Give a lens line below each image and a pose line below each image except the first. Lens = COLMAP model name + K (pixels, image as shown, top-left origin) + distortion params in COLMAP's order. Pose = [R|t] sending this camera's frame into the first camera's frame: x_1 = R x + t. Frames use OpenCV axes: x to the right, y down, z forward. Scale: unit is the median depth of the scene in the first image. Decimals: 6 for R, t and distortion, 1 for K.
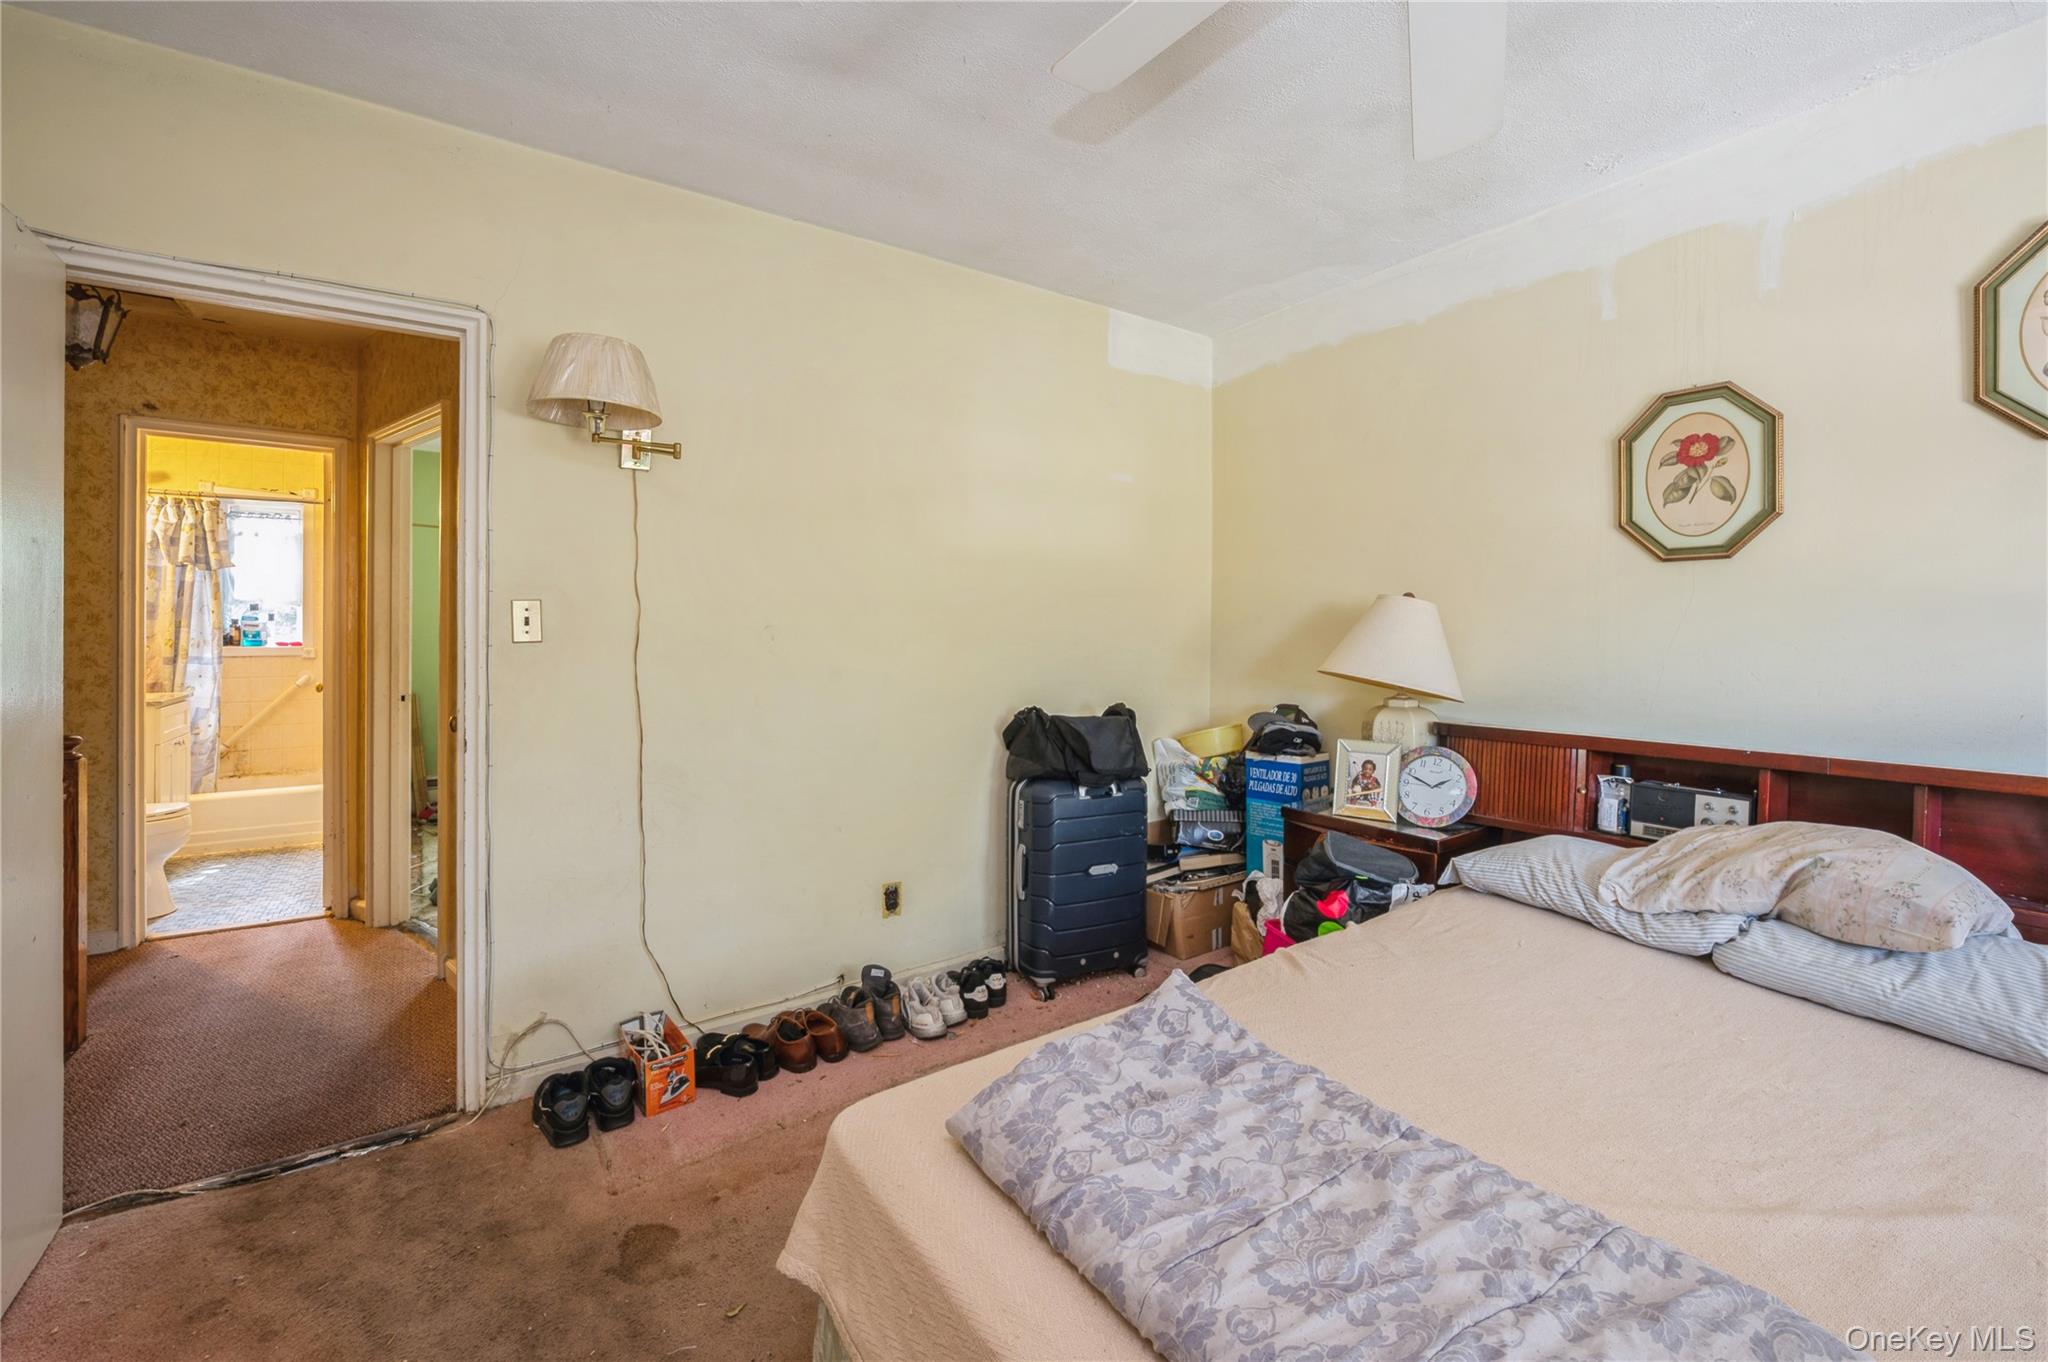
lens RADIAL K [[851.9, 0, 994.5], [0, 851.9, 629.9], [0, 0, 1]] dist [-0.010295, 0.000997]
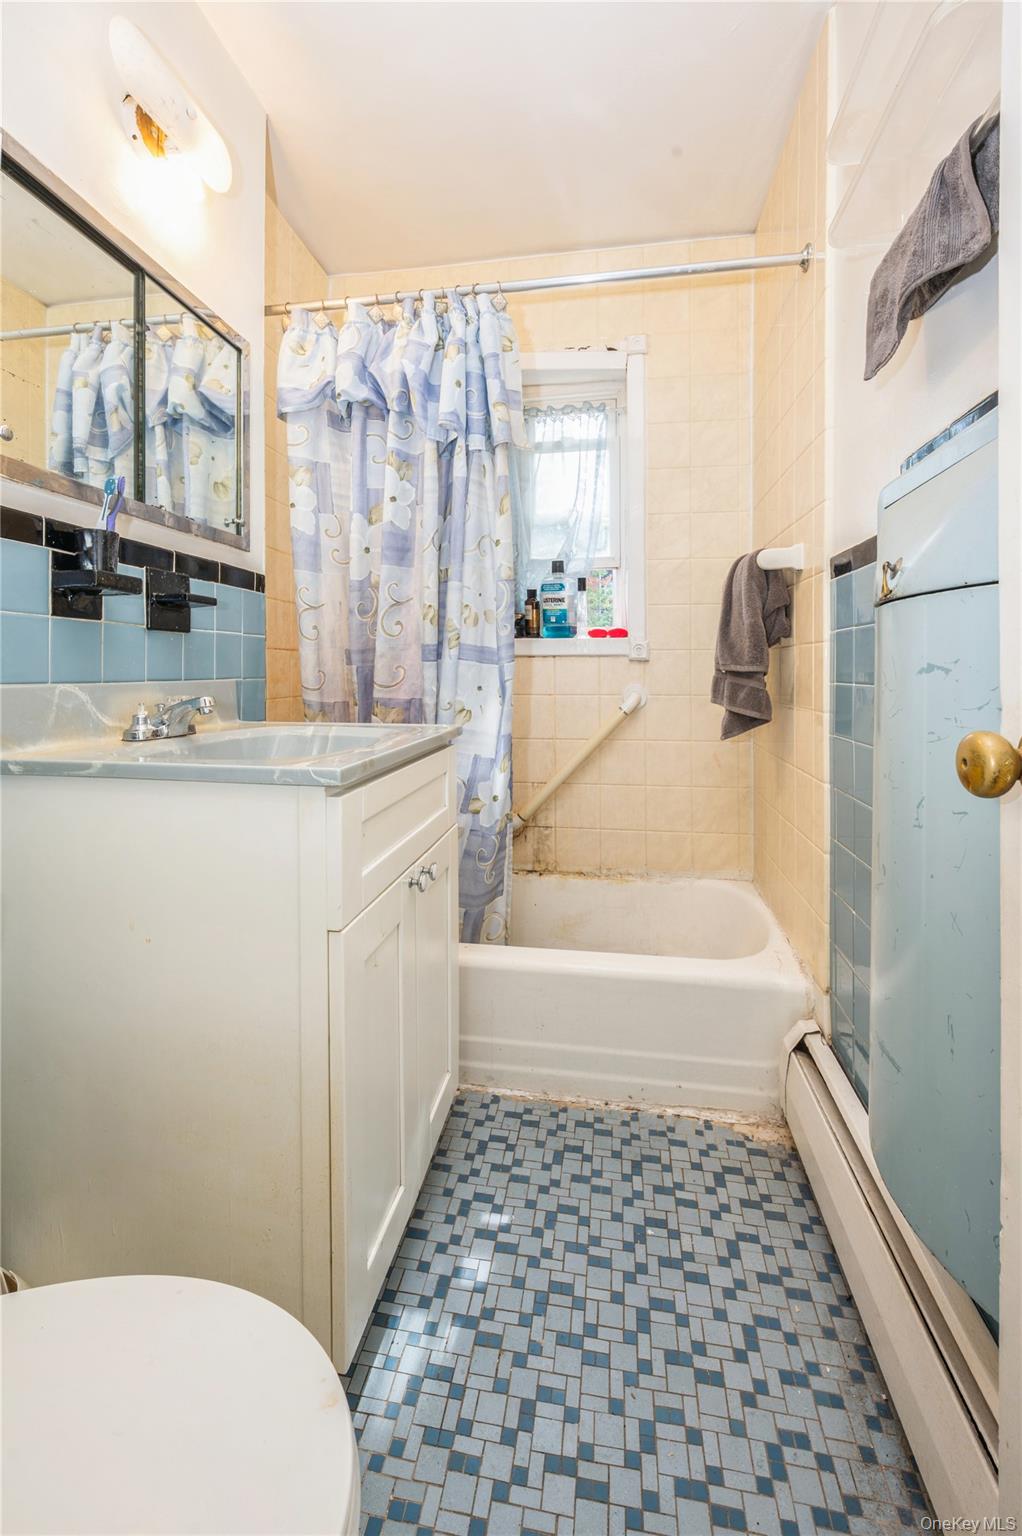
lens RADIAL K [[638.9, 0, 511.8], [0, 638.9, 767.4], [0, 0, 1]] dist [-0.010295, 0.000997]
pose [[0.734040, 0.096259, -0.672250, -0.624131], [0.007854, 0.988634, 0.150138, 0.041133], [0.679061, -0.115487, 0.724941, 0.683357]]
